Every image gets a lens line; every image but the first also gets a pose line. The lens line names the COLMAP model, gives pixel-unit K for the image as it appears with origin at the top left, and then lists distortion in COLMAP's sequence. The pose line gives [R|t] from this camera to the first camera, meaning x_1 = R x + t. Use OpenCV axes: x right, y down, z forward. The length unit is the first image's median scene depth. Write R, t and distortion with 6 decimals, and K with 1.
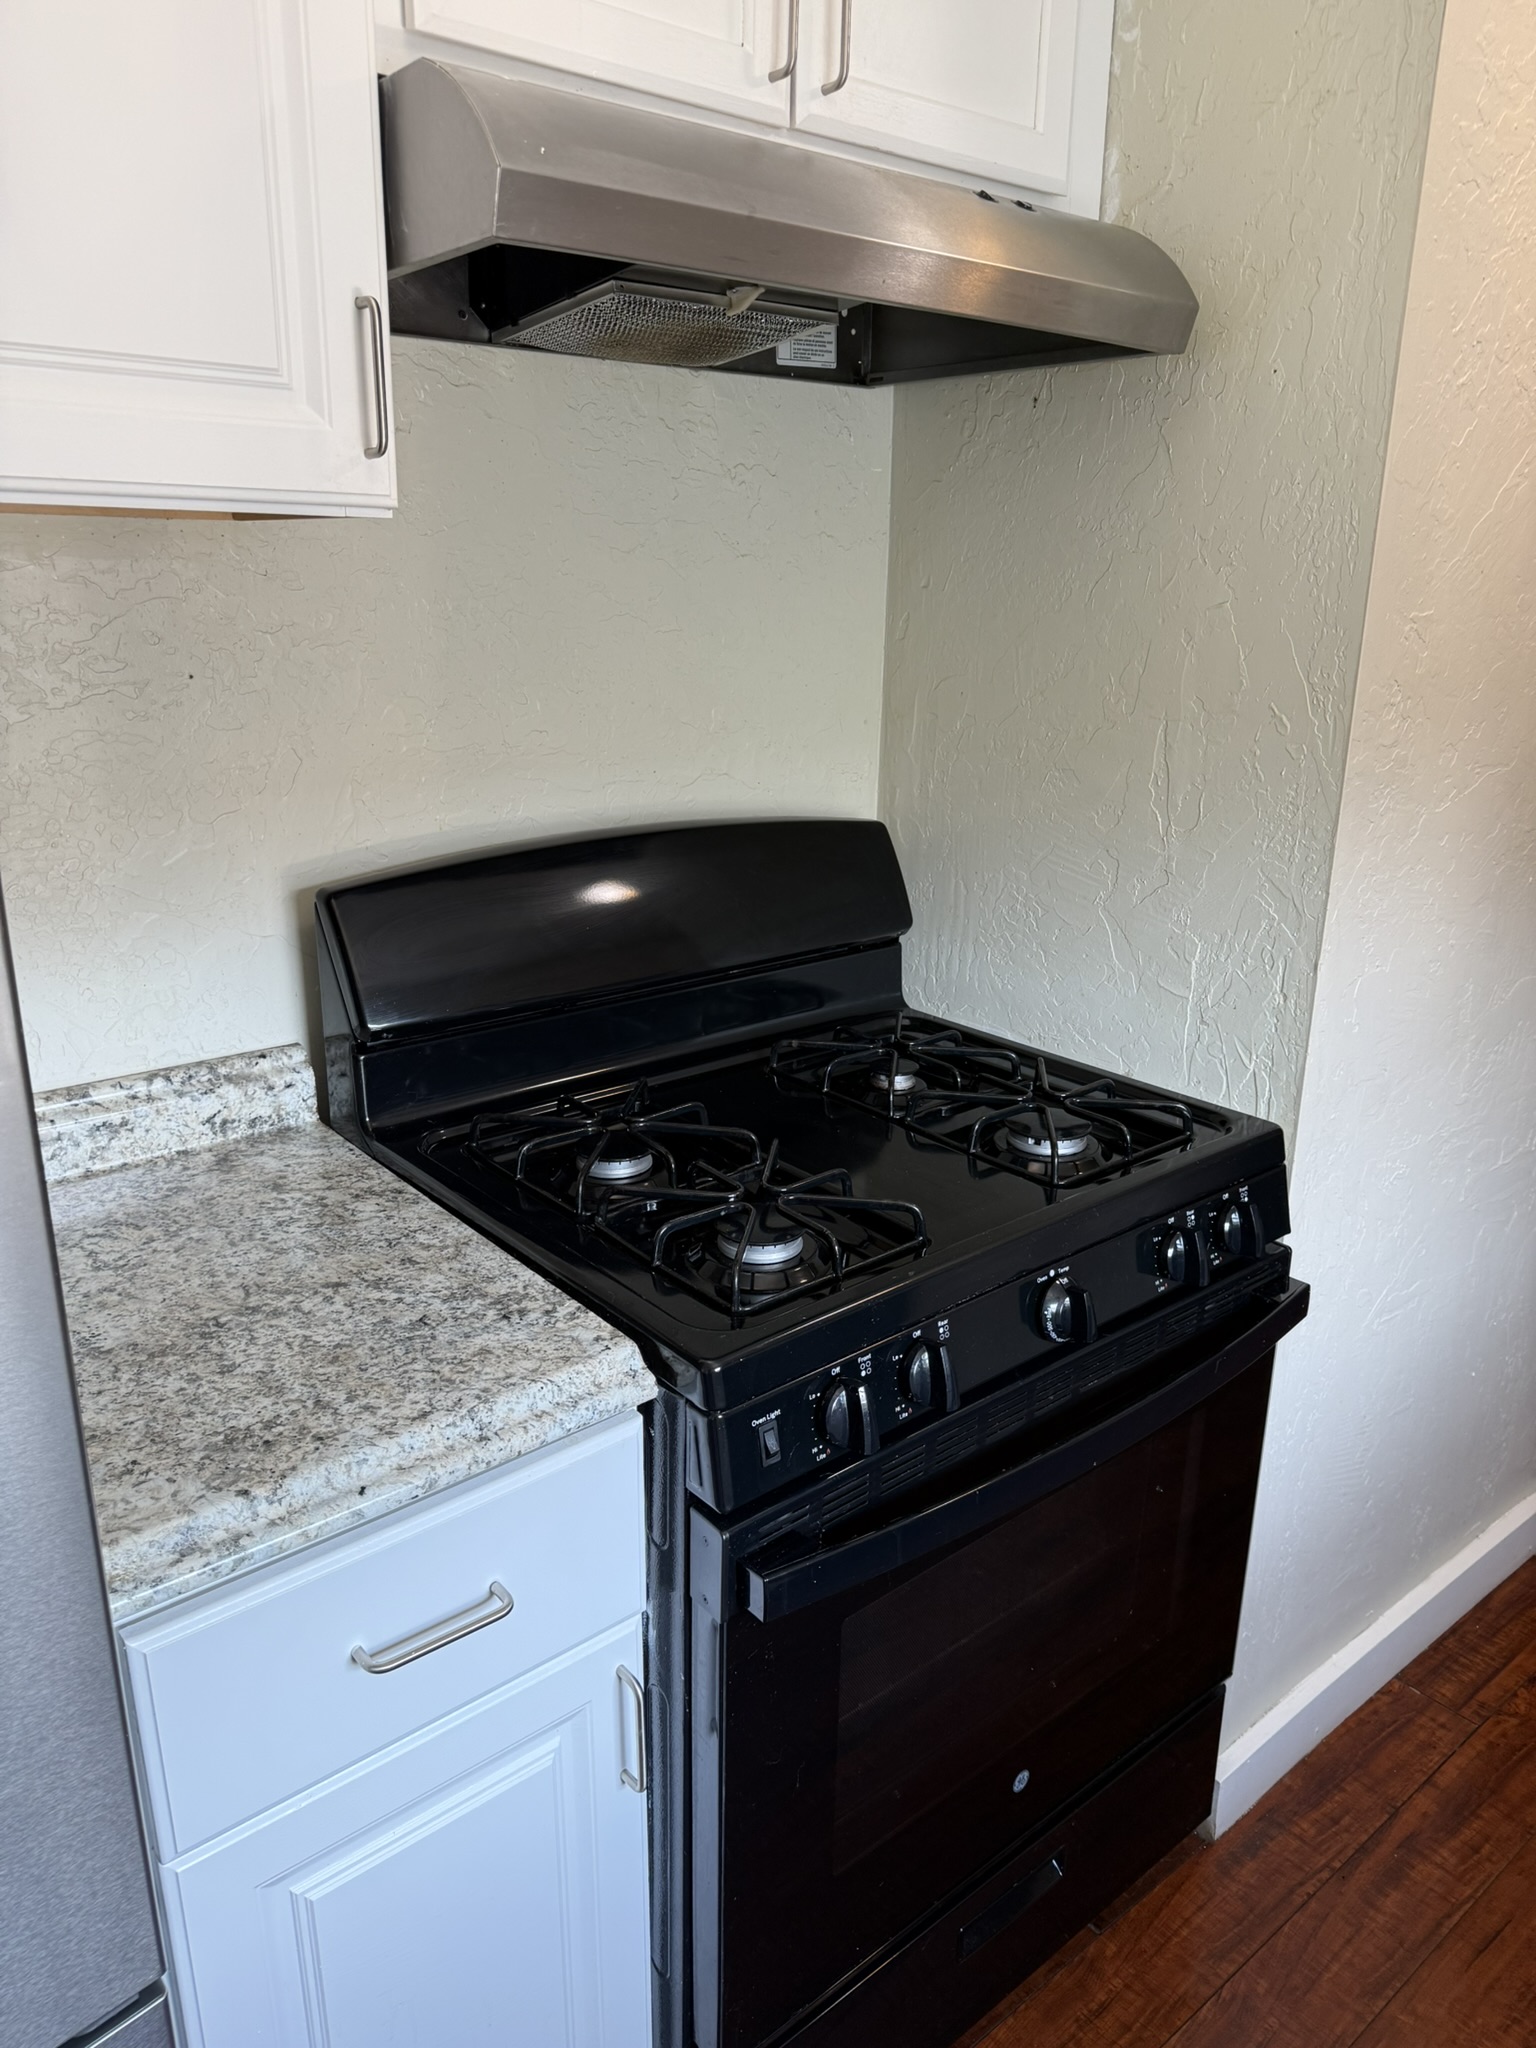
lens RADIAL K [[1429.9, 0, 786.5], [0, 1429.9, 1042.4], [0, 0, 1]] dist [0.048106, -0.058283]
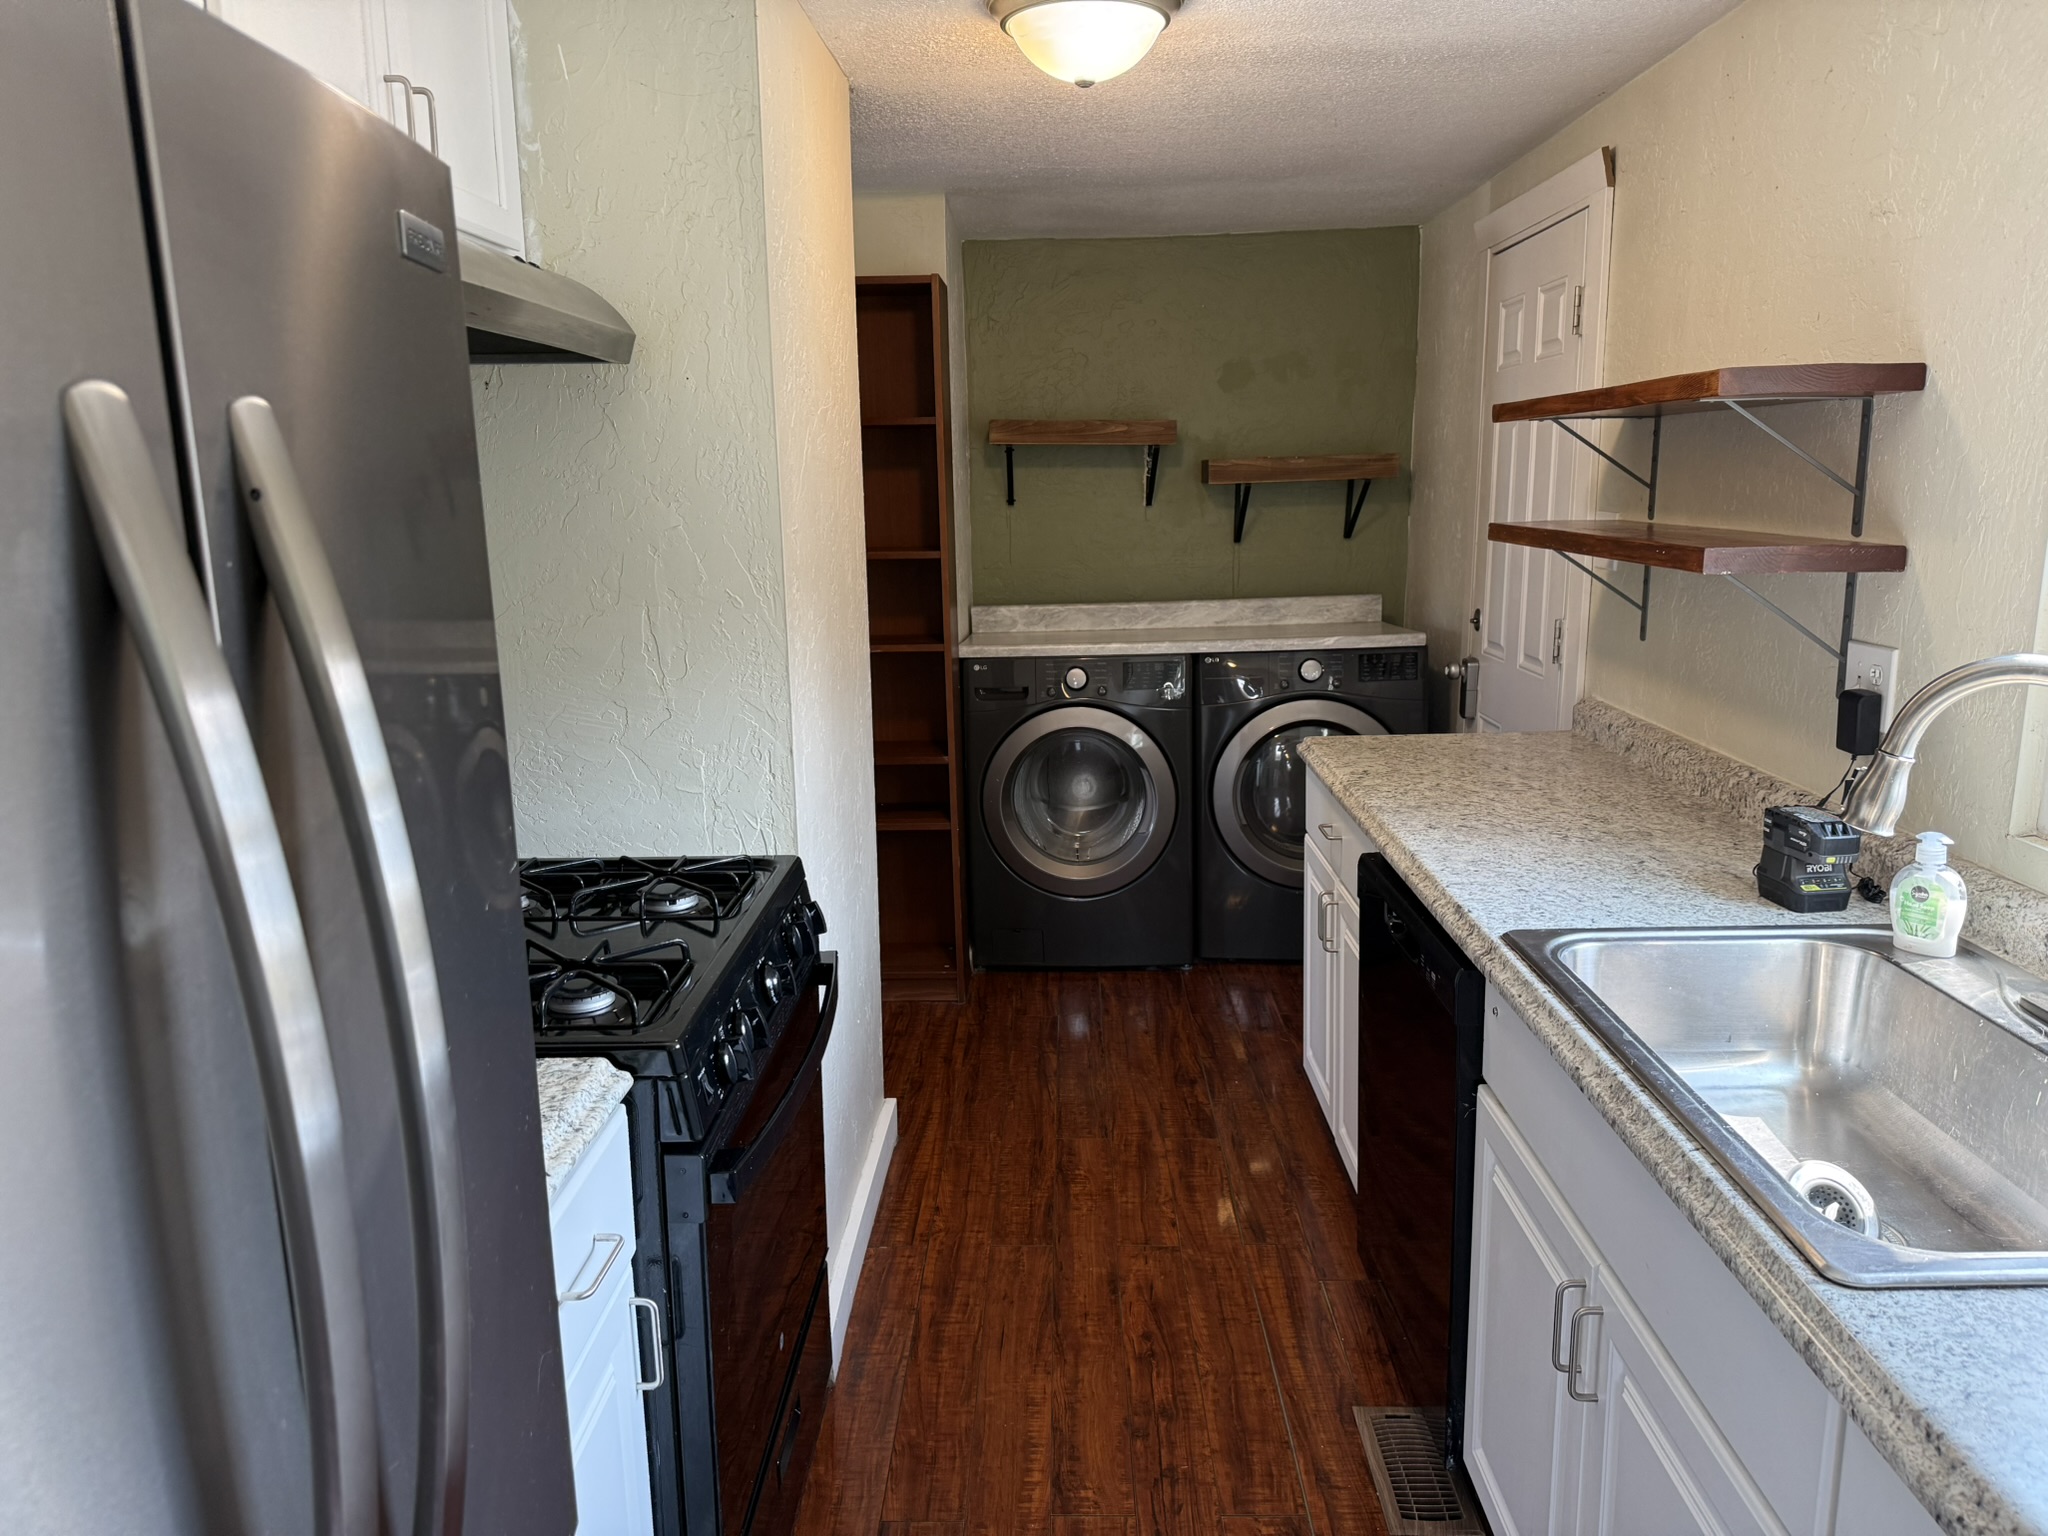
lens RADIAL K [[1429.9, 0, 1015.6], [0, 1429.9, 772.9], [0, 0, 1]] dist [0.048106, -0.058283]
pose [[0.656853, -0.165877, 0.735546, -0.850222], [0.247261, 0.968946, -0.002296, 0.045458], [-0.712324, 0.183380, 0.677470, -0.290795]]
